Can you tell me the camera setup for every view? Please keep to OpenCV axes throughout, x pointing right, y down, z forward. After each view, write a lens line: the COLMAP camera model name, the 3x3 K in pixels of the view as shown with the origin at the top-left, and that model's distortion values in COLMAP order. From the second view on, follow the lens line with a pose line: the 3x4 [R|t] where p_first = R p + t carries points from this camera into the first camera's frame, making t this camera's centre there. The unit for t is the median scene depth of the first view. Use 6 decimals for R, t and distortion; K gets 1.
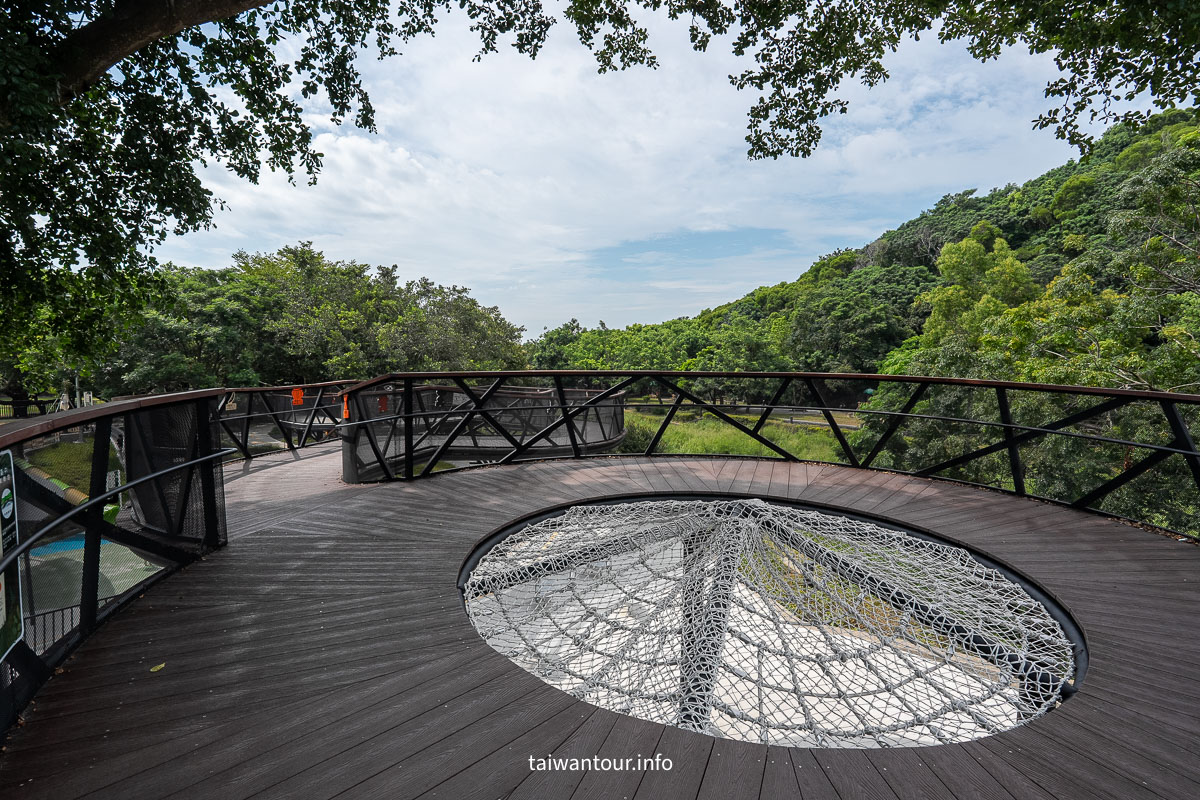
lens RADIAL K [[611.3, 0, 604.0], [0, 611.3, 400.9], [0, 0, 1]] dist [-0.006275, -0.000574]
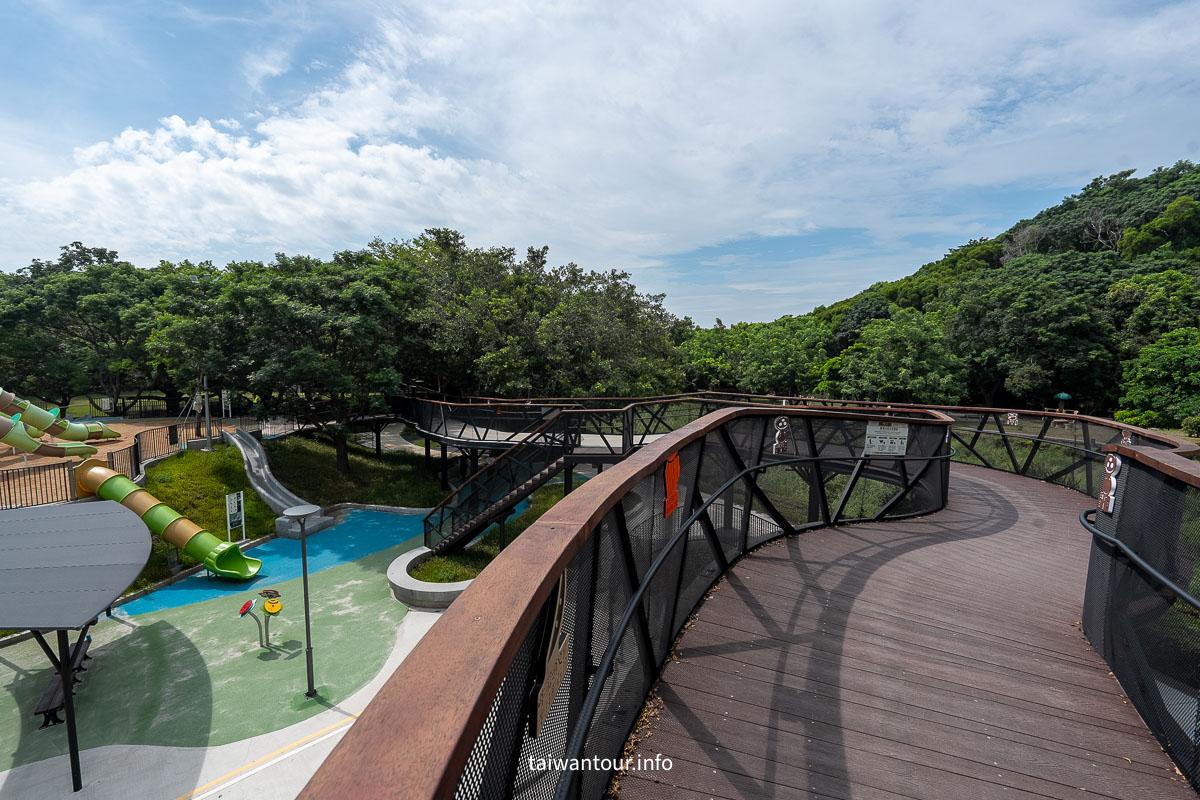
lens RADIAL K [[558.1, 0, 597.0], [0, 558.1, 395.9], [0, 0, 1]] dist [-0.005681, -0.001252]
pose [[0.990287, 0.012305, -0.138491, -0.152093], [-0.012283, 0.999924, 0.001014, -0.013956], [0.138493, 0.000697, 0.990363, 0.222449]]
